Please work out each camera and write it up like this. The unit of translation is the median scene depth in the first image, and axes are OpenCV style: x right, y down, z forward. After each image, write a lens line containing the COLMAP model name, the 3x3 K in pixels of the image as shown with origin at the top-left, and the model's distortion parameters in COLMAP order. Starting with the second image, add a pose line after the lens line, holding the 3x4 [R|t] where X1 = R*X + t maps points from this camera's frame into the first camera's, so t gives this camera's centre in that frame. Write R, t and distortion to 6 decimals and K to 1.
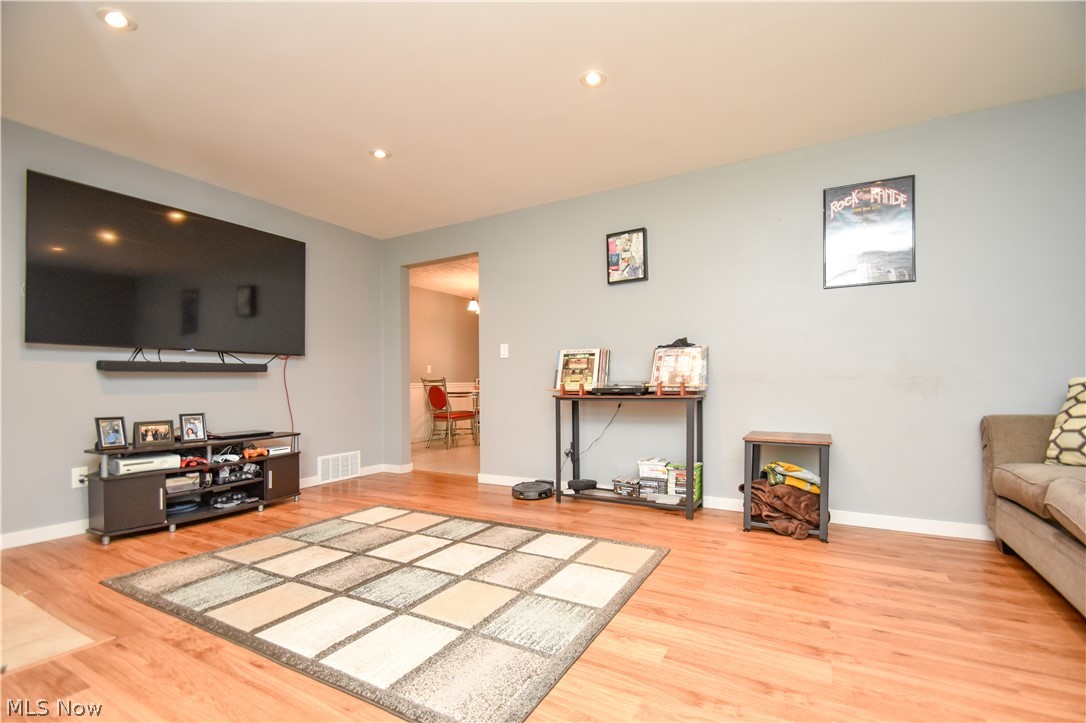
lens RADIAL K [[485.6, 0, 555.7], [0, 485.6, 380.1], [0, 0, 1]] dist [0.002254, -0.009555]
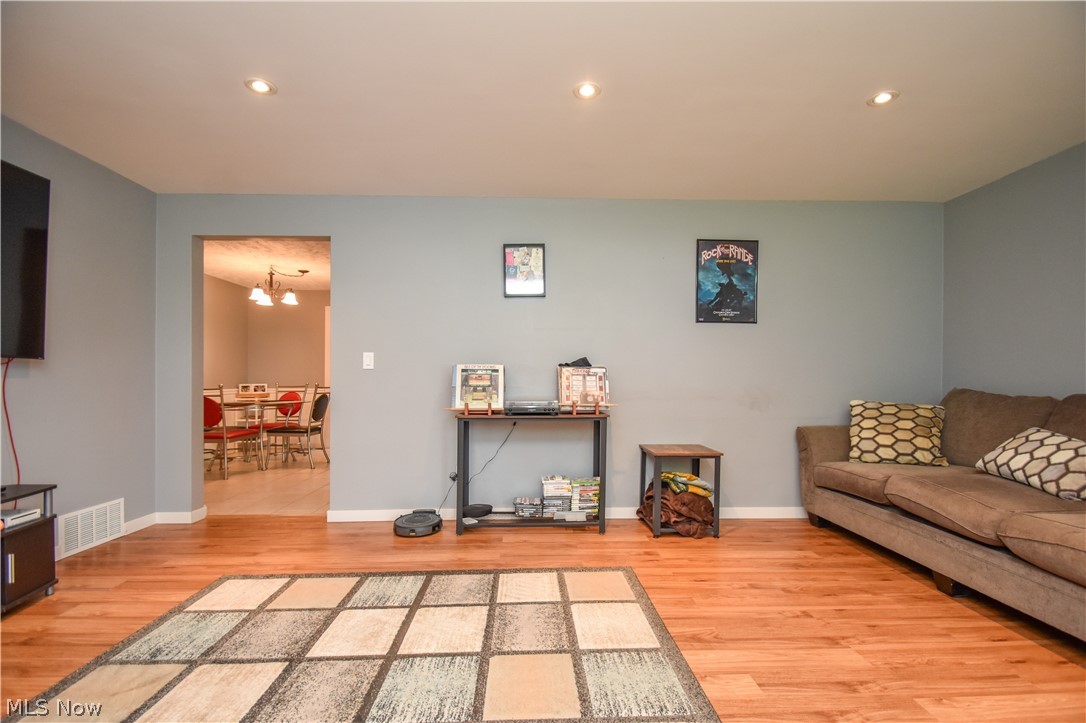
lens RADIAL K [[485.0, 0, 543.7], [0, 485.0, 380.6], [0, 0, 1]] dist [0.018496, -0.016611]
pose [[0.855003, 0.012350, 0.518475, -0.369415], [-0.014346, 0.999897, -0.000161, -0.039232], [-0.518424, -0.007300, 0.855093, 0.168974]]
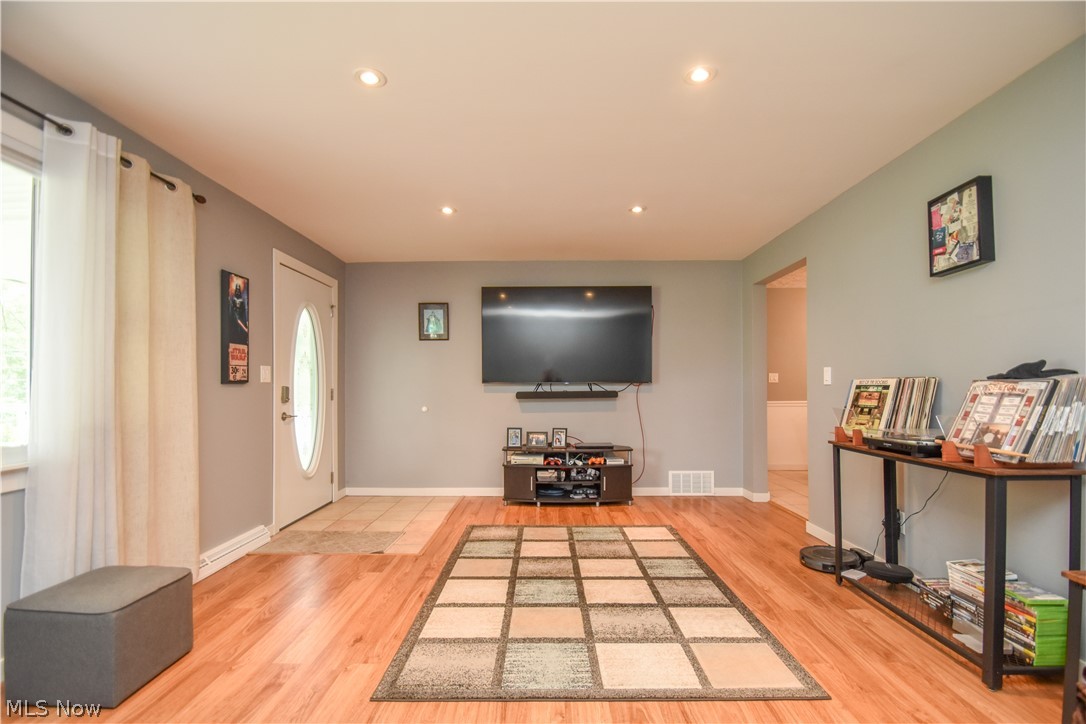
lens RADIAL K [[490.1, 0, 544.3], [0, 490.1, 382.3], [0, 0, 1]] dist [0.018787, -0.018647]
pose [[0.477467, -0.000282, -0.878650, 0.512275], [0.003567, 0.999992, 0.001617, -0.069847], [0.878643, -0.003906, 0.477464, 0.267211]]
